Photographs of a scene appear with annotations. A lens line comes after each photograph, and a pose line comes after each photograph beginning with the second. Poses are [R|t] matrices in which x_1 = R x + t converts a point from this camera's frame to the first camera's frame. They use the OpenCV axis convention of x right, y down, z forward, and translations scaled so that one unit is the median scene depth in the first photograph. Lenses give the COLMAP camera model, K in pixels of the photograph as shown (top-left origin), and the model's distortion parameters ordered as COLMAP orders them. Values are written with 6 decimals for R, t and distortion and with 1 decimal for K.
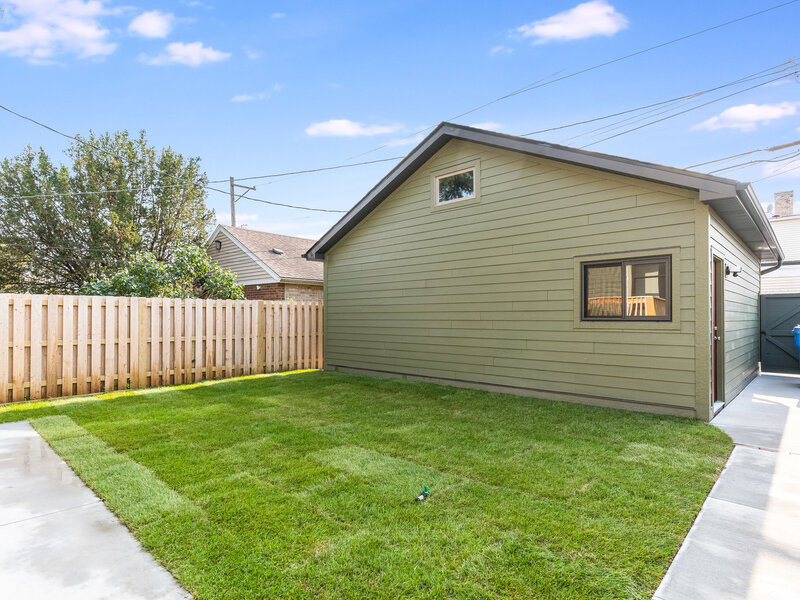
lens RADIAL K [[431.5, 0, 397.3], [0, 431.5, 303.3], [0, 0, 1]] dist [-0.001703, 0.000316]
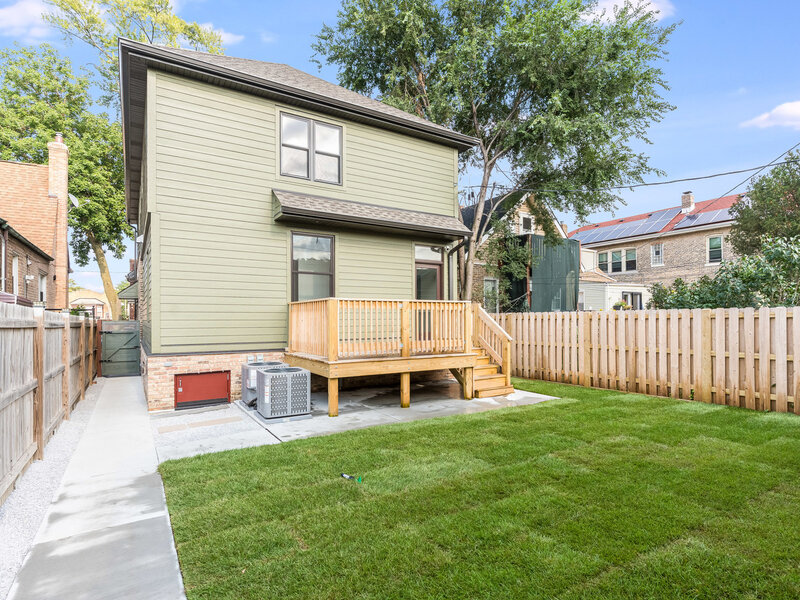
lens RADIAL K [[431.5, 0, 397.3], [0, 431.5, 303.3], [0, 0, 1]] dist [-0.001703, 0.000316]
pose [[-0.248145, -0.043669, -0.967738, 0.539632], [0.022001, 0.998472, -0.050697, 0.007940], [0.968473, -0.033872, -0.246805, 0.587325]]
